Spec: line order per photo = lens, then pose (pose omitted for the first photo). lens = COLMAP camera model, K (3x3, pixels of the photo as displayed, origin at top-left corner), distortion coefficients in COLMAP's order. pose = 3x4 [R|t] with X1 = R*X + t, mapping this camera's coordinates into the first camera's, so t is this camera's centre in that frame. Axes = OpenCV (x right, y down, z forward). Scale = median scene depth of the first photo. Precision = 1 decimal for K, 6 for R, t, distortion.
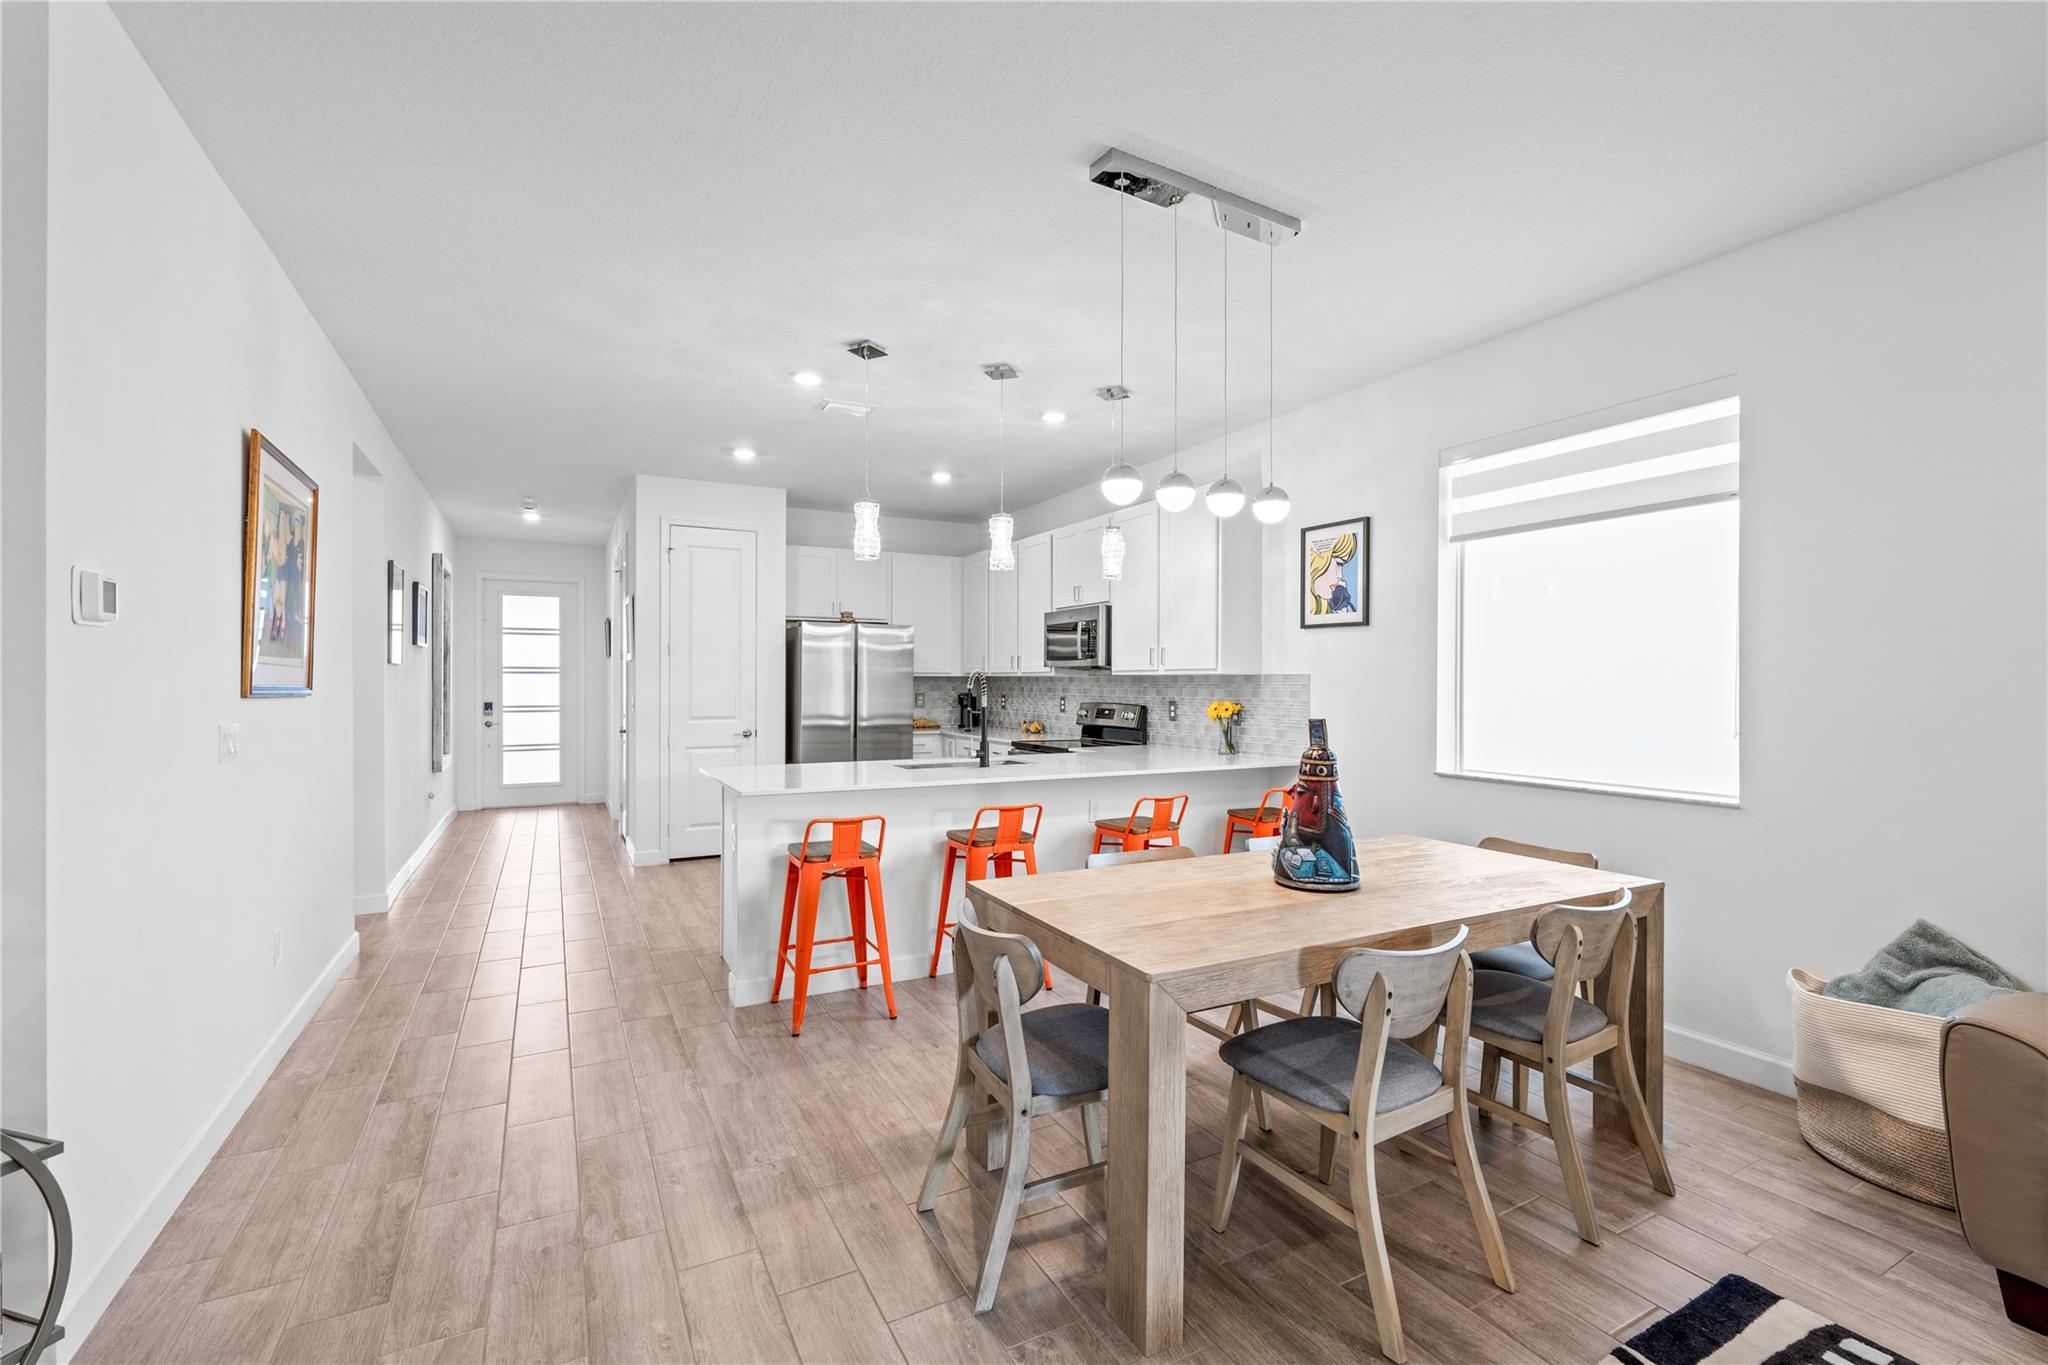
lens RADIAL K [[894.8, 0, 1028.3], [0, 894.8, 674.5], [0, 0, 1]] dist [-0.008842, 0.001512]
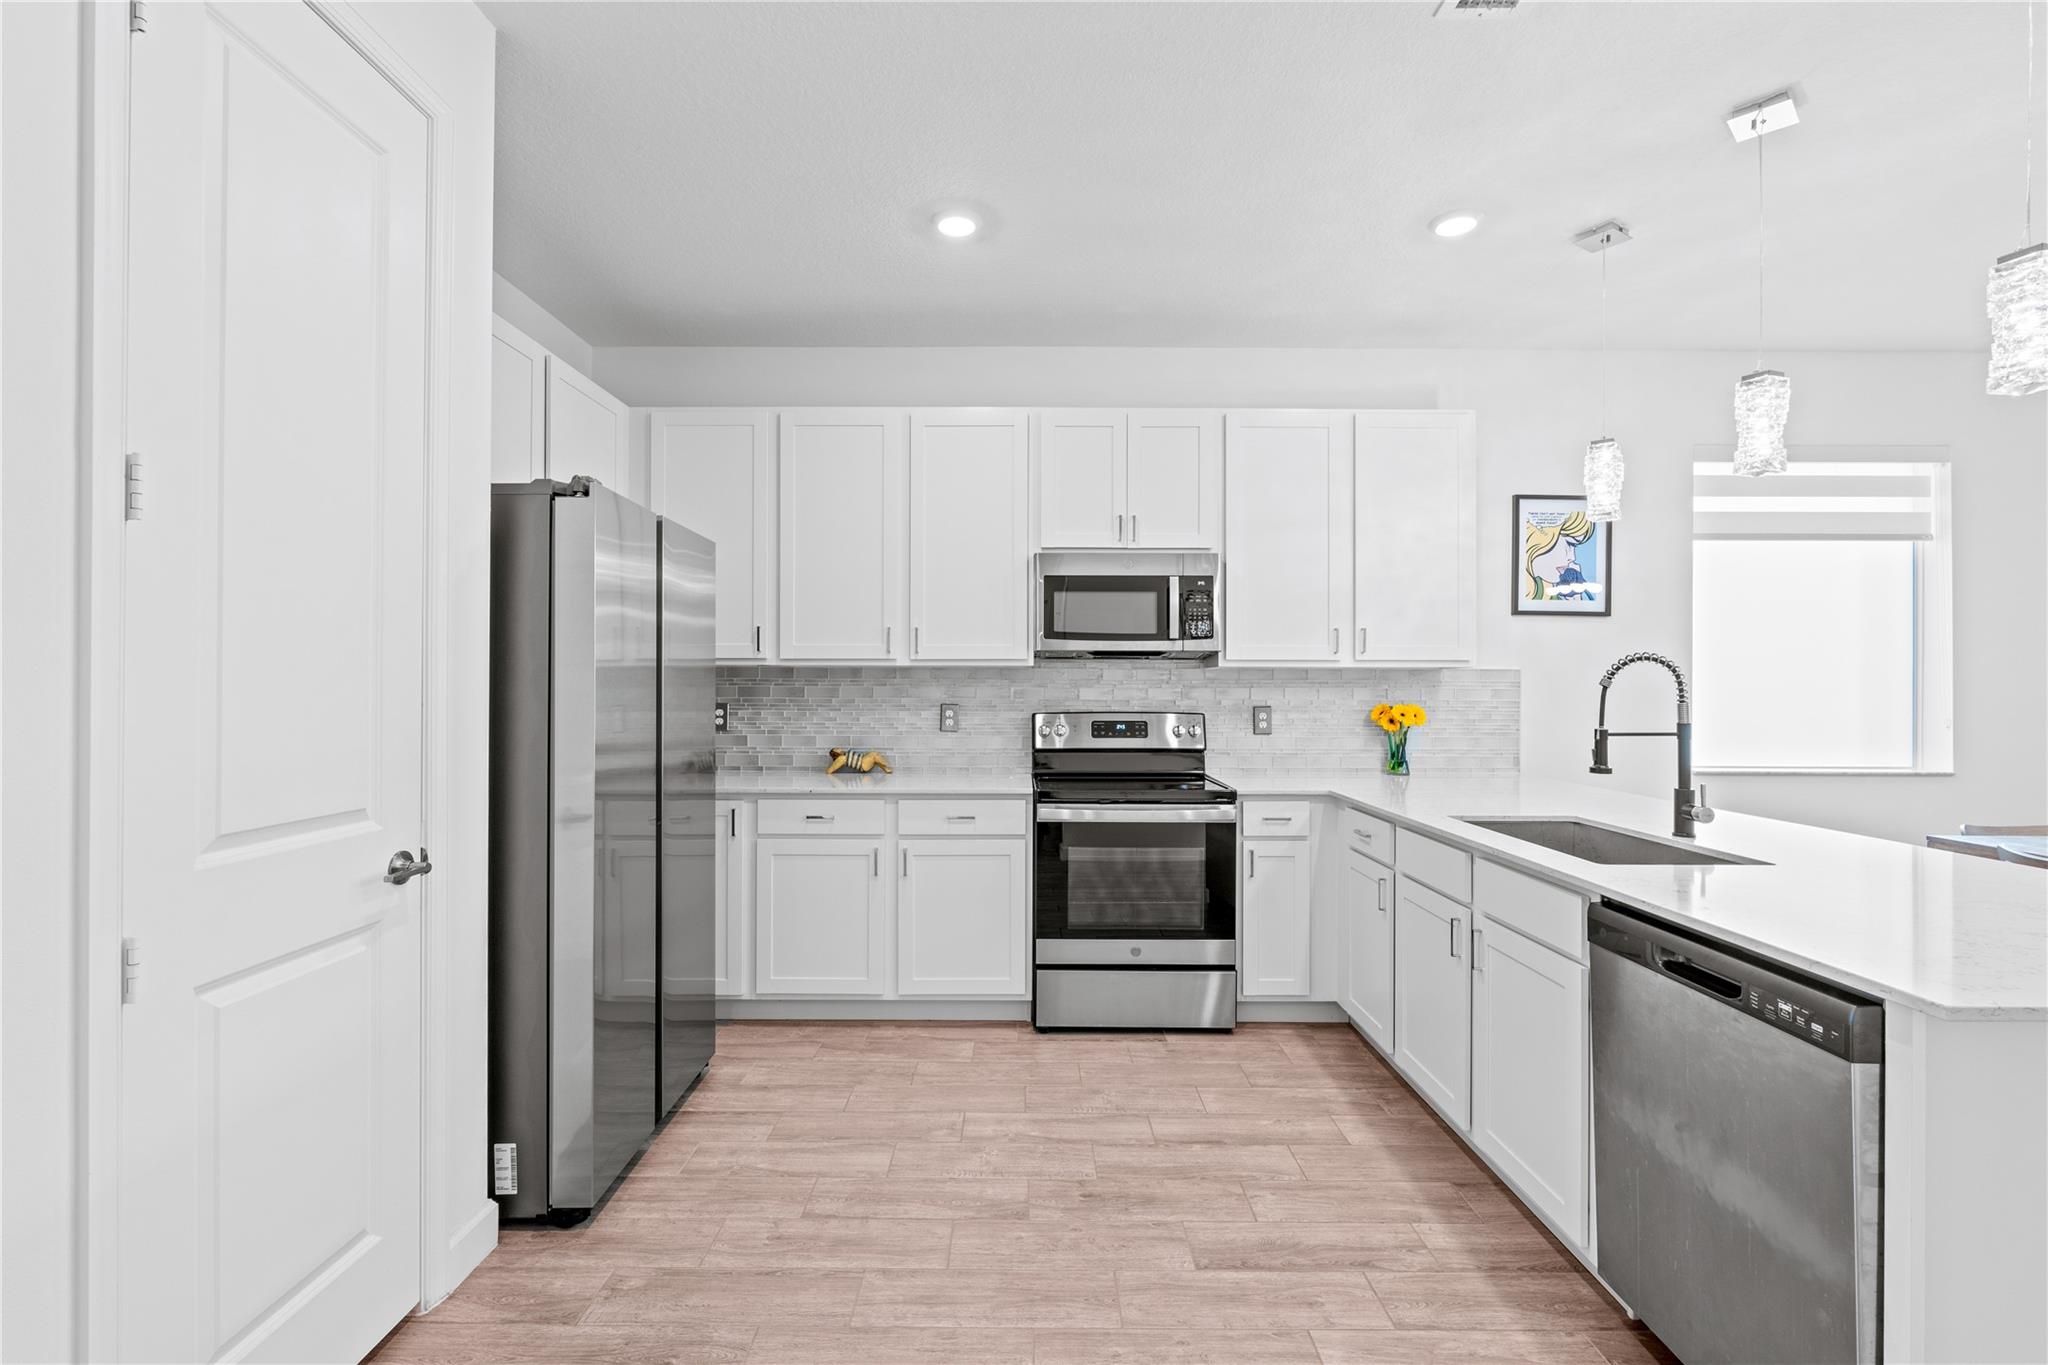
lens RADIAL K [[894.8, 0, 1013.4], [0, 894.8, 680.8], [0, 0, 1]] dist [-0.008842, 0.001512]
pose [[0.476623, 0.002589, 0.879104, -0.651968], [-0.009120, 0.999956, 0.002000, 0.013039], [-0.879060, -0.008970, 0.476626, 1.015707]]
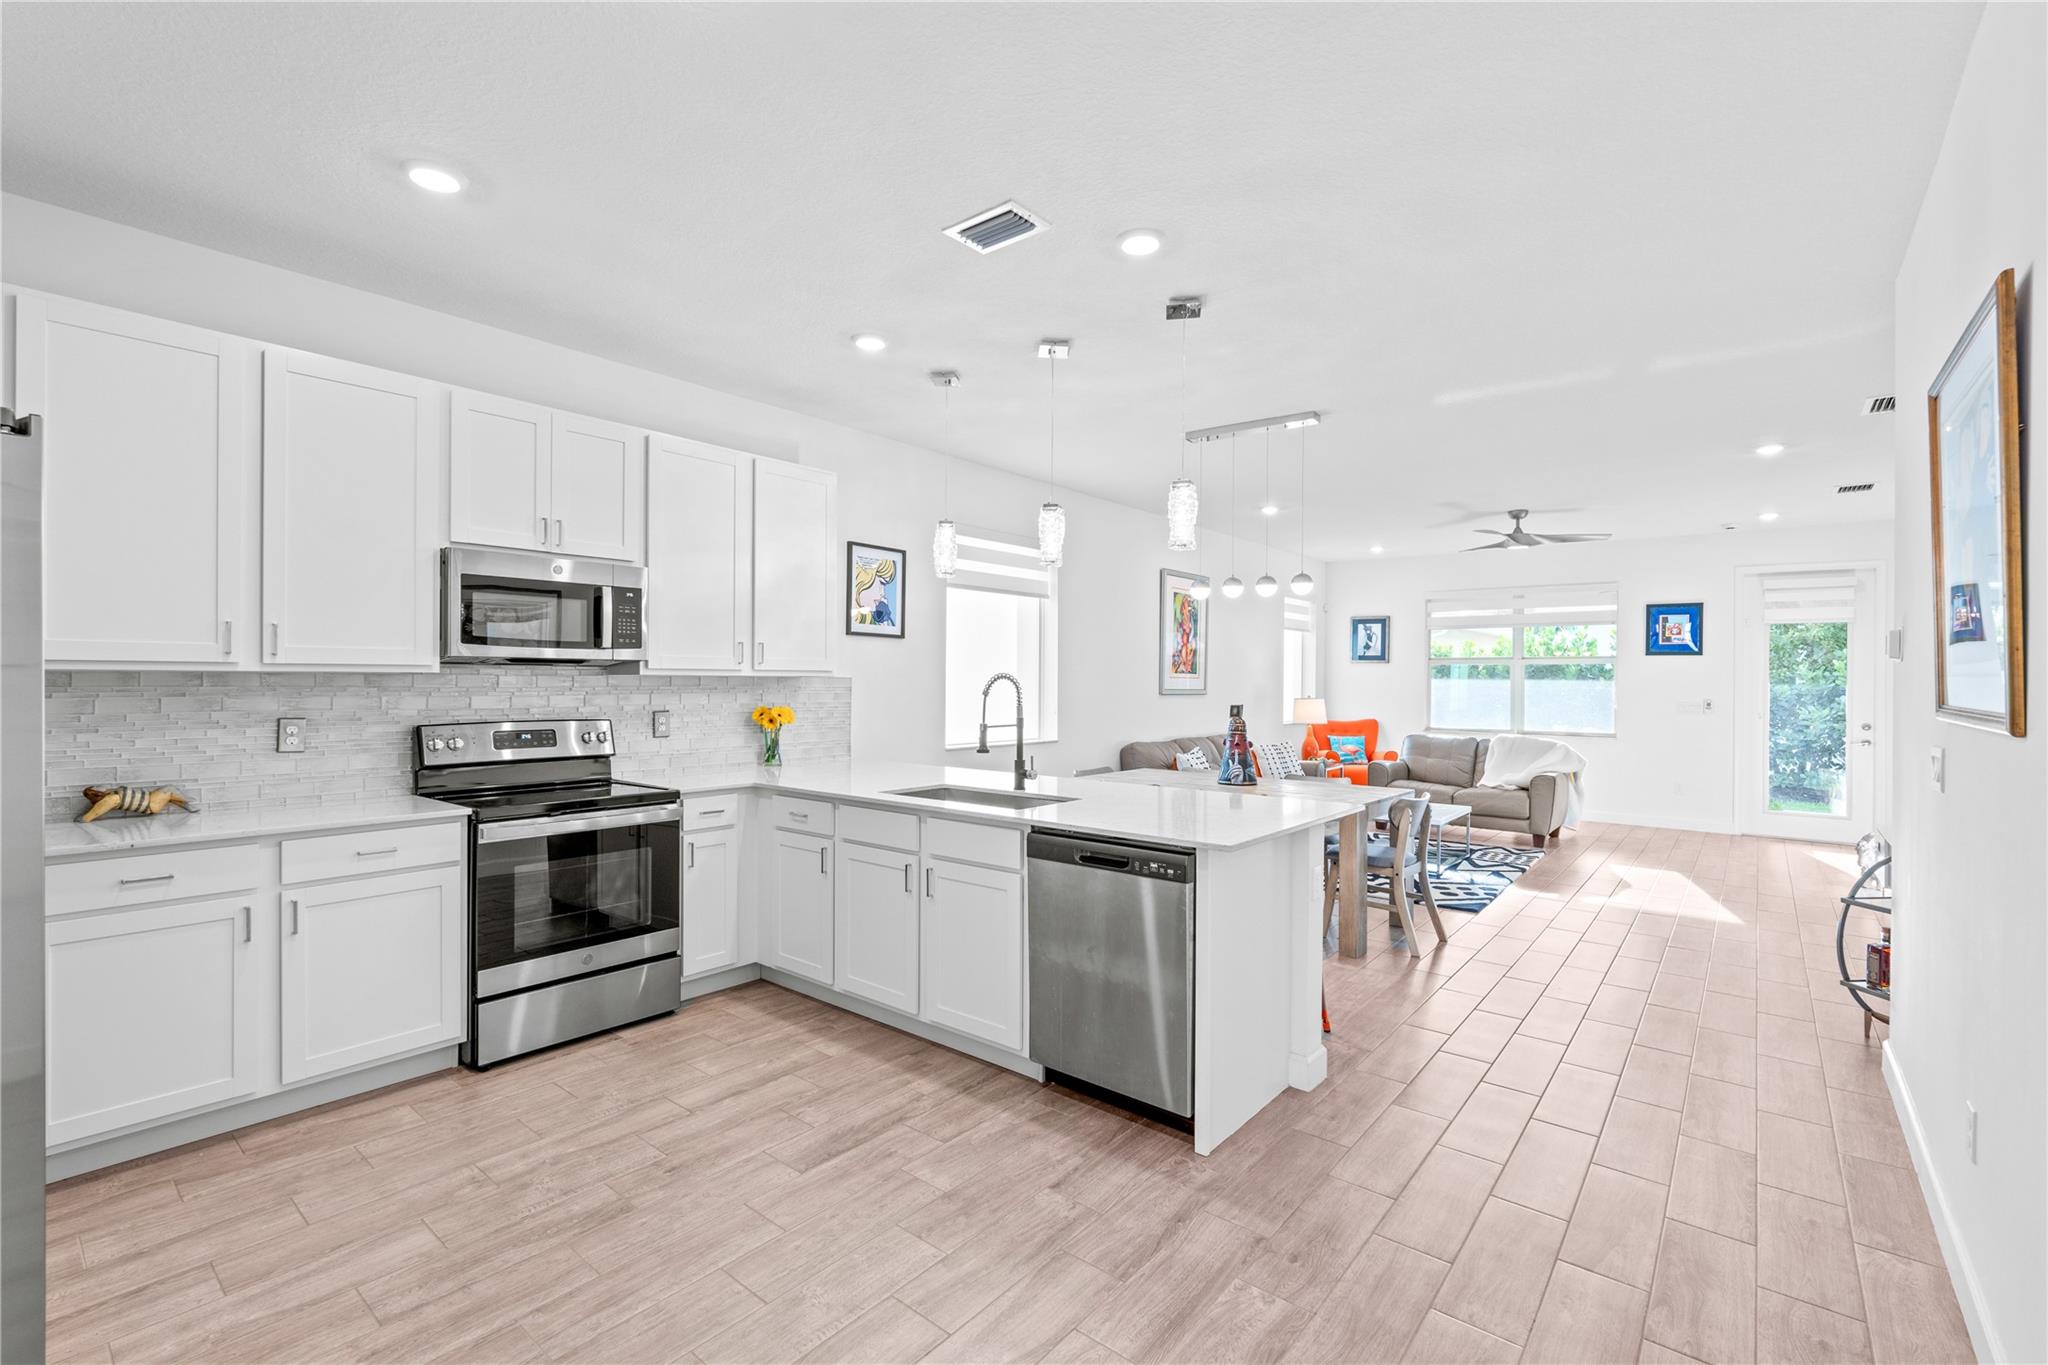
lens RADIAL K [[894.8, 0, 1019.4], [0, 894.8, 678.3], [0, 0, 1]] dist [-0.008842, 0.001512]
pose [[-0.373907, -0.000585, 0.927466, -0.766667], [-0.013370, 0.999899, -0.004760, 0.003386], [-0.927370, -0.014180, -0.373877, 1.212979]]
